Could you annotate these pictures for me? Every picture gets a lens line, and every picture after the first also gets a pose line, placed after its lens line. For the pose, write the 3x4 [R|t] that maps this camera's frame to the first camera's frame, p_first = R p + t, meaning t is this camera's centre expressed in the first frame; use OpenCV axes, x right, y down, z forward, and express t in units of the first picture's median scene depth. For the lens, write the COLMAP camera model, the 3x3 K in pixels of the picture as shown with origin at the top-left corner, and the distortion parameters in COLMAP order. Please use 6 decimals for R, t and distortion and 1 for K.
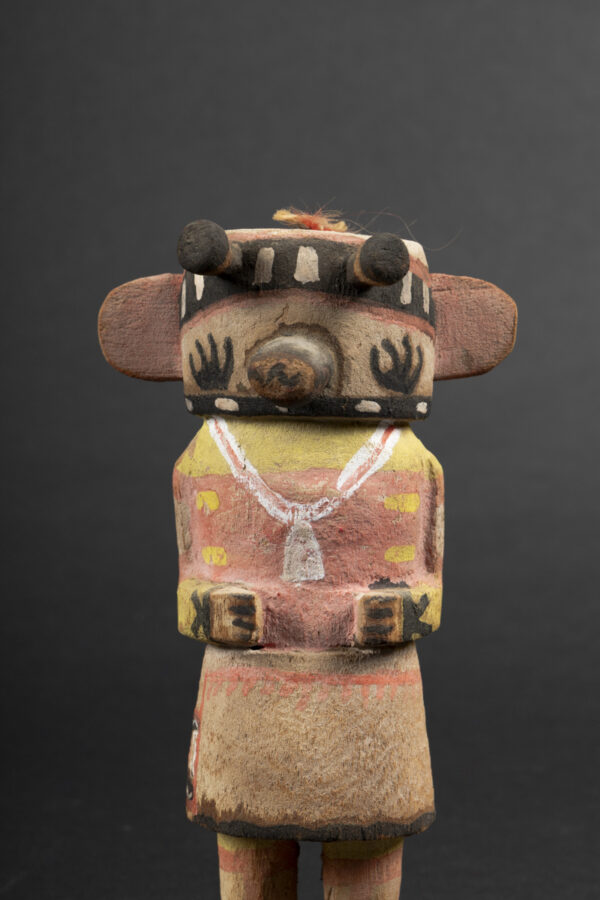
lens RADIAL K [[2651.0, 0, 305.1], [0, 2651.0, 450.2], [0, 0, 1]] dist [0.015035, 0.000000]
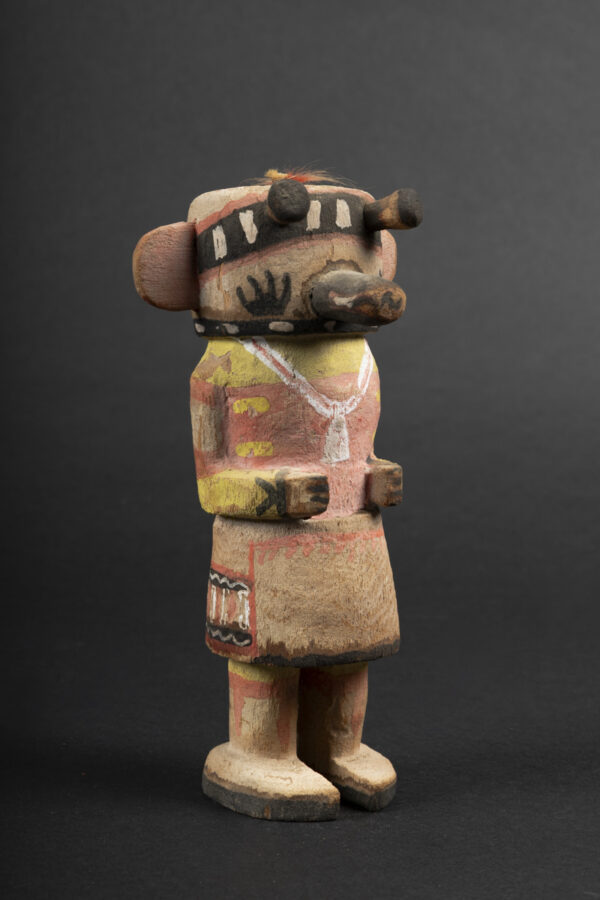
lens RADIAL K [[2058.7, 0, 300.5], [0, 2058.7, 447.3], [0, 0, 1]] dist [-0.031118, 0.000000]
pose [[0.762373, -0.085125, 0.641514, -0.650819], [0.051856, 0.996159, 0.070560, -0.028643], [-0.645057, -0.020527, 0.763859, 0.253239]]
